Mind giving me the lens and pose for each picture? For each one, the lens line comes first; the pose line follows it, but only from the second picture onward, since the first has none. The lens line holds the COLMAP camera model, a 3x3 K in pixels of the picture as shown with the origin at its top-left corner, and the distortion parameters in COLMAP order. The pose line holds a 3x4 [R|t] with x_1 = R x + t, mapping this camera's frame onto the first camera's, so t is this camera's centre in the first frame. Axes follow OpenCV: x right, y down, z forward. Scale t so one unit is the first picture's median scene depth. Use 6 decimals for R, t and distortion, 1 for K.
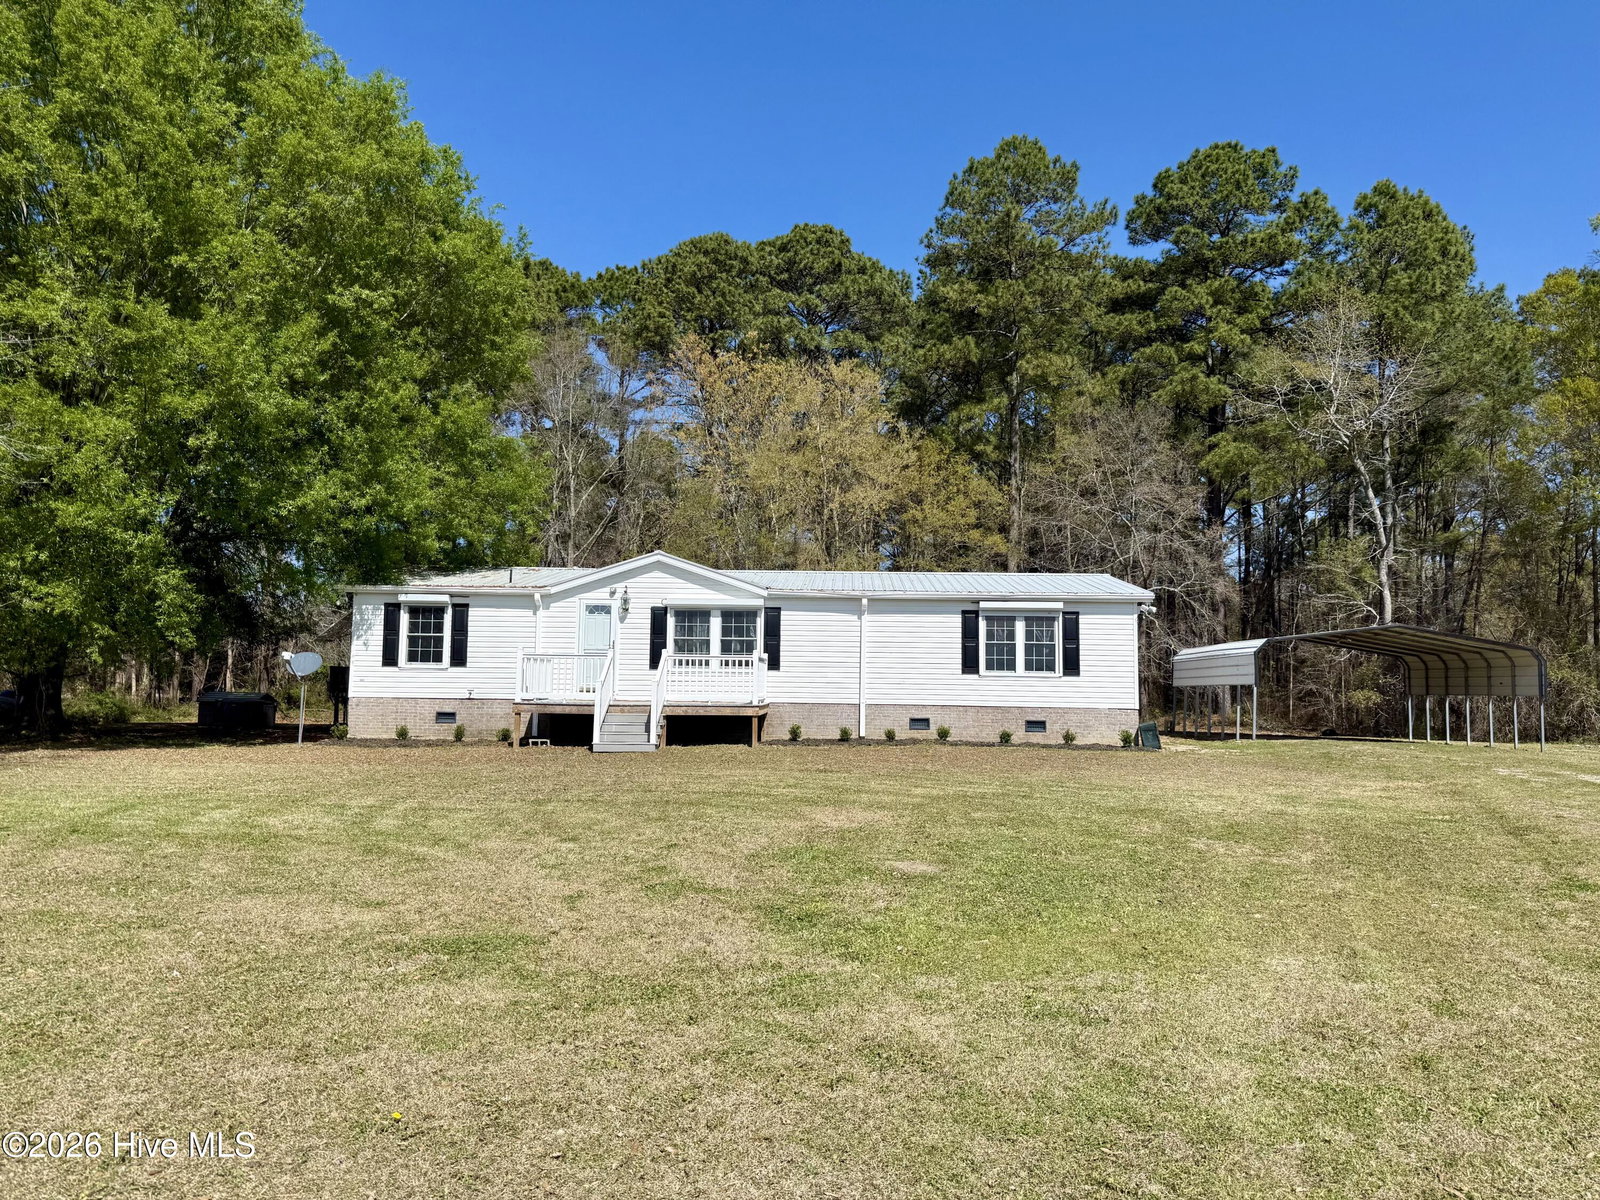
lens RADIAL K [[1146.7, 0, 797.4], [0, 1146.7, 601.7], [0, 0, 1]] dist [0.034396, -0.012245]
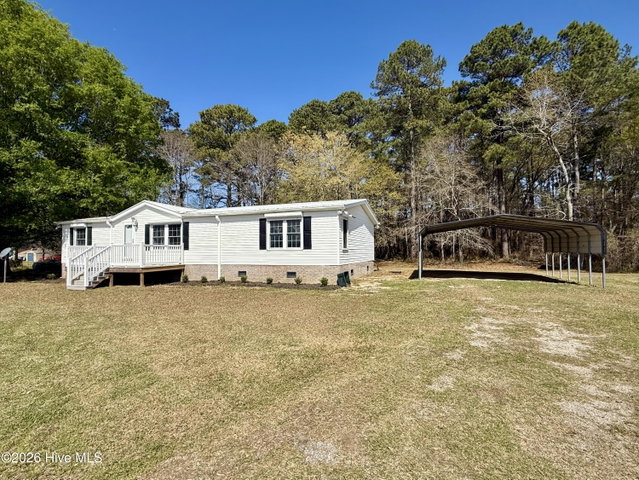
lens RADIAL K [[315.4, 0, 319.5], [0, 315.4, 239.6], [0, 0, 1]] dist [0.010751, 0.003195]
pose [[0.956317, -0.033682, -0.290384, 0.406903], [0.047074, 0.998120, 0.039253, 0.027202], [0.288516, -0.051208, 0.956105, 0.479510]]
